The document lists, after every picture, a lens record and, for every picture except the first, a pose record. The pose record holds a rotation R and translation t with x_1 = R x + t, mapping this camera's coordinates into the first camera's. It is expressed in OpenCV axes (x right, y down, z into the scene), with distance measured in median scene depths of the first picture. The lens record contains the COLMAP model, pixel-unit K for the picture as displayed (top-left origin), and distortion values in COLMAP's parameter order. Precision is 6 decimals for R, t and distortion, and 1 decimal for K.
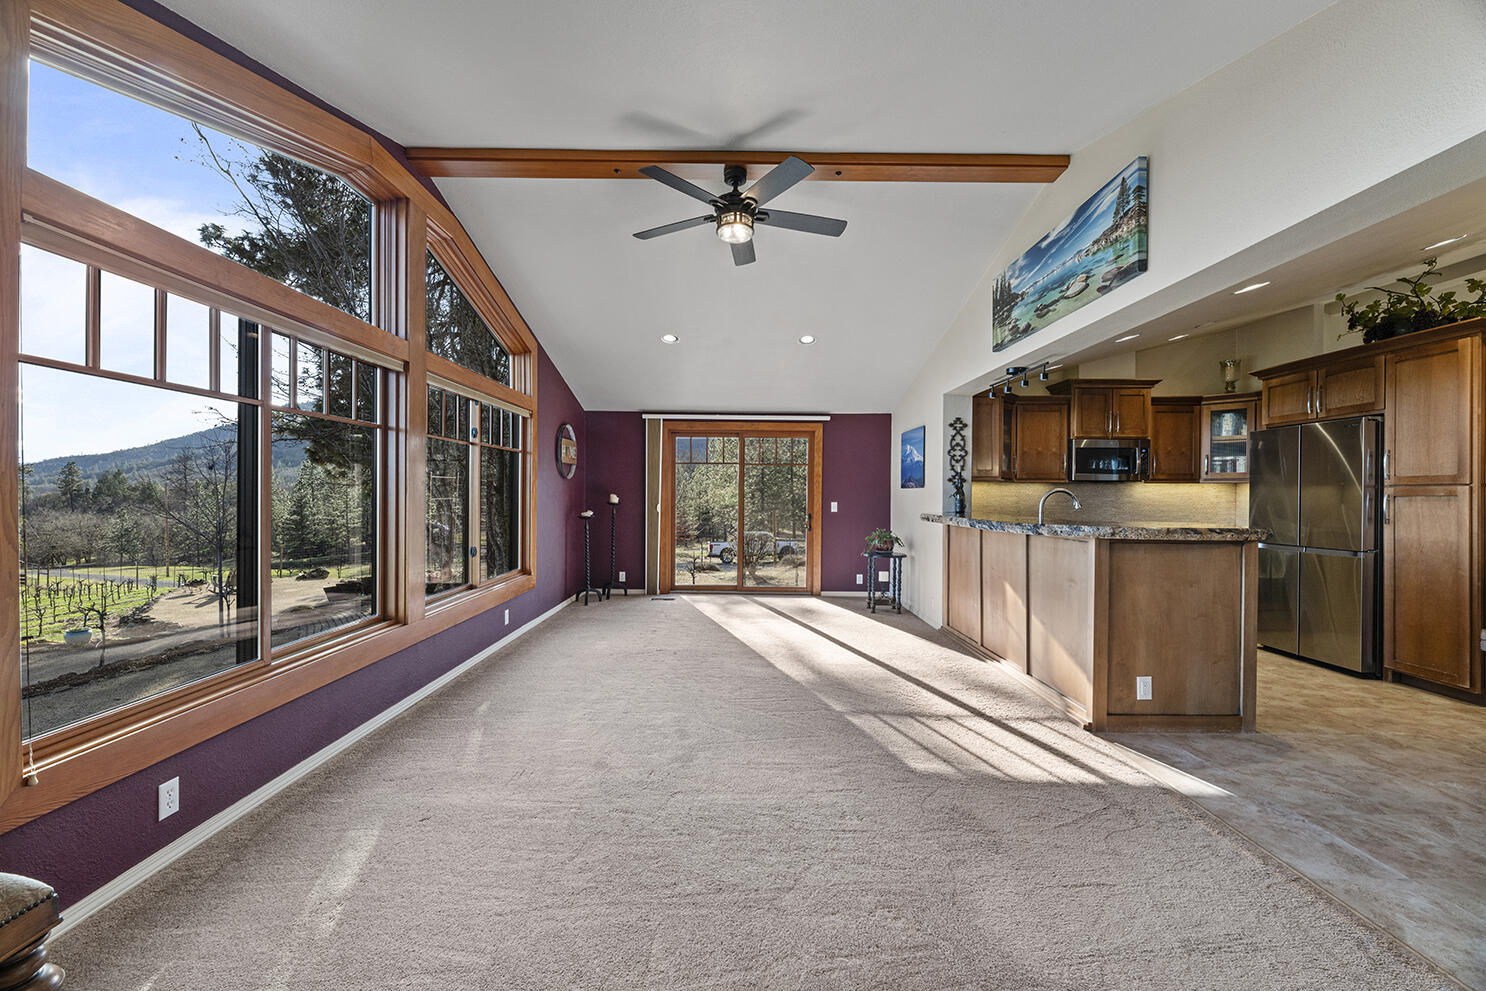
lens RADIAL K [[601.2, 0, 745.1], [0, 601.2, 493.2], [0, 0, 1]] dist [0.002197, -0.001261]
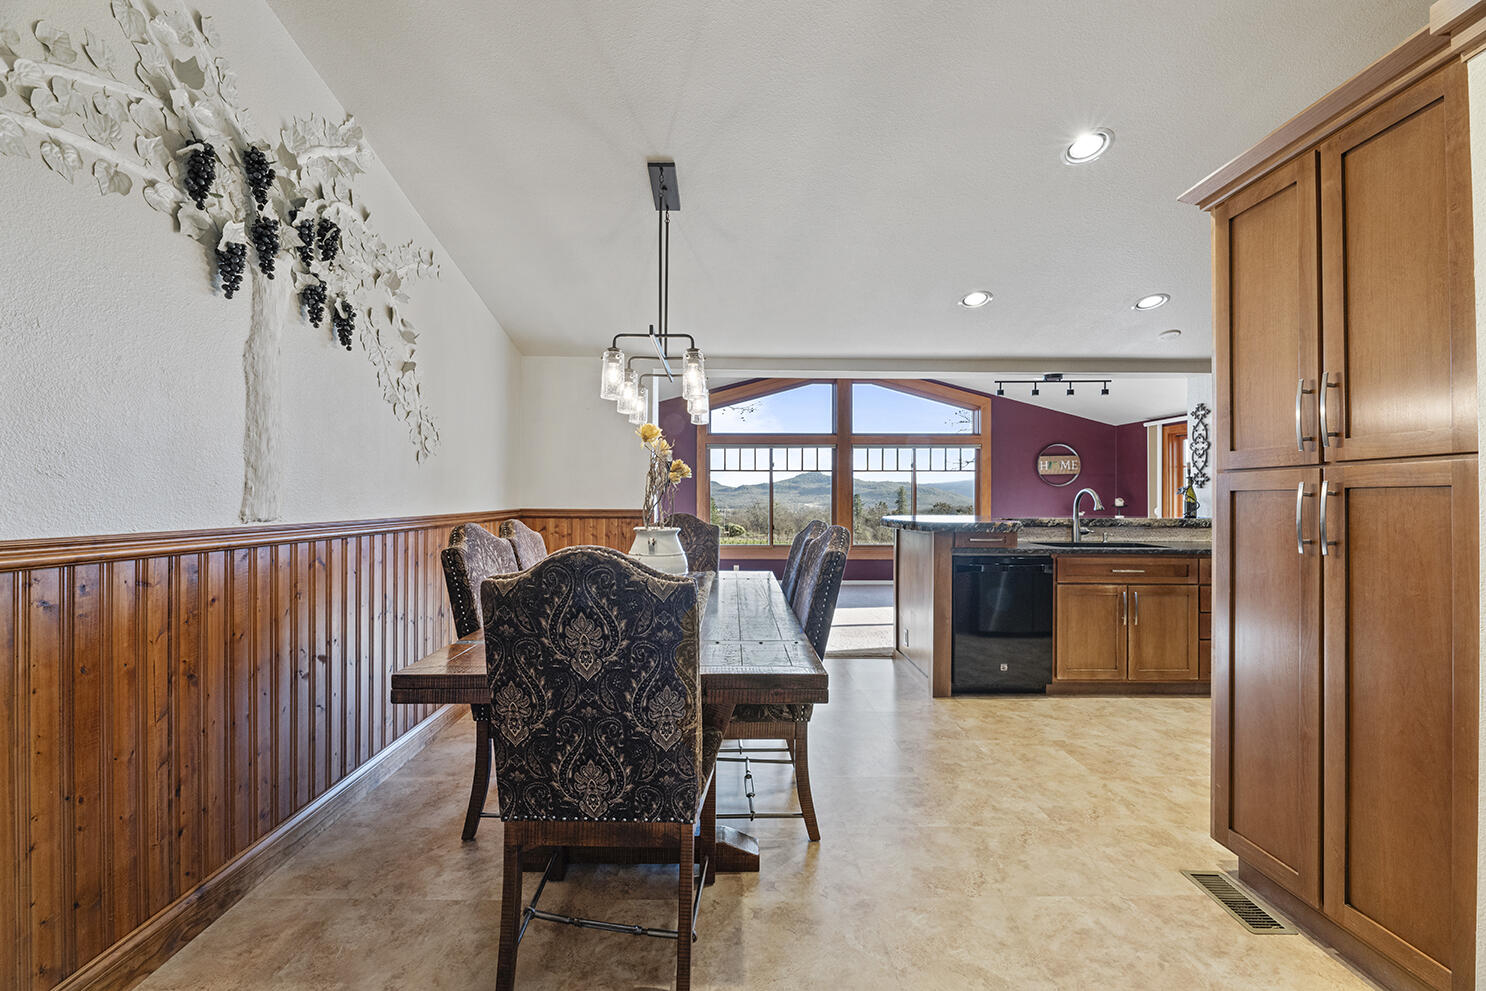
lens RADIAL K [[601.2, 0, 740.5], [0, 601.2, 496.7], [0, 0, 1]] dist [0.002197, -0.001261]
pose [[0.011923, -0.006728, -0.999906, 1.176484], [0.000272, 0.999977, -0.006725, 0.008726], [0.999929, -0.000192, 0.011925, 0.354691]]
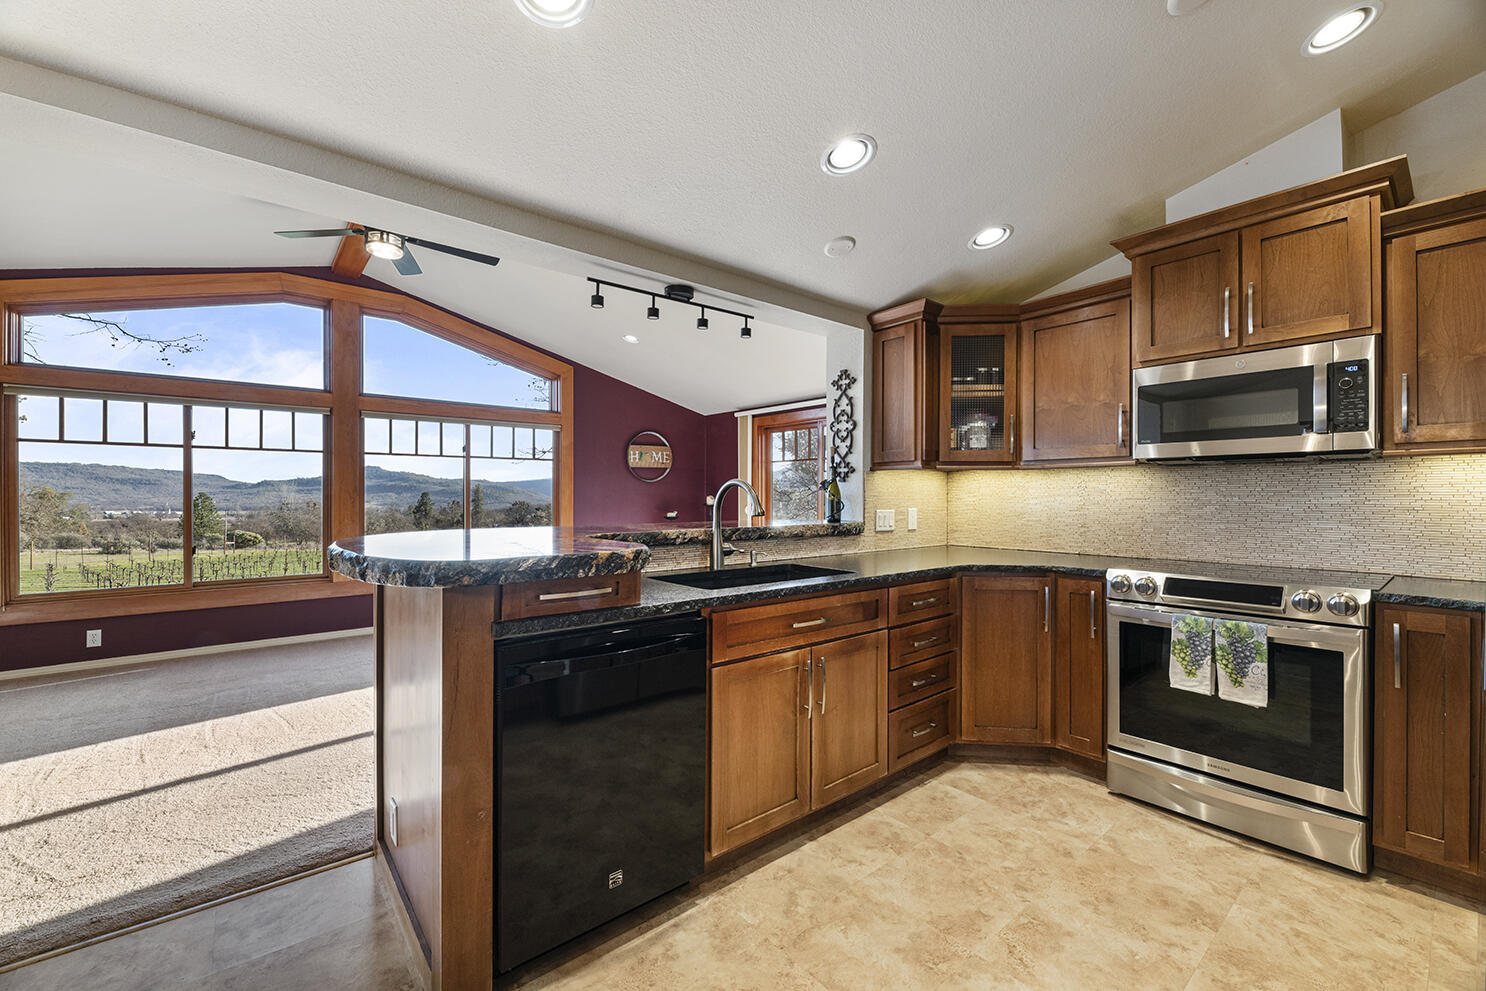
lens RADIAL K [[601.2, 0, 736.0], [0, 601.2, 499.2], [0, 0, 1]] dist [0.002197, -0.001261]
pose [[0.627631, -0.001736, -0.778509, 0.770379], [0.004721, 0.999988, 0.001577, 0.007707], [0.778497, -0.004665, 0.627632, 0.519681]]
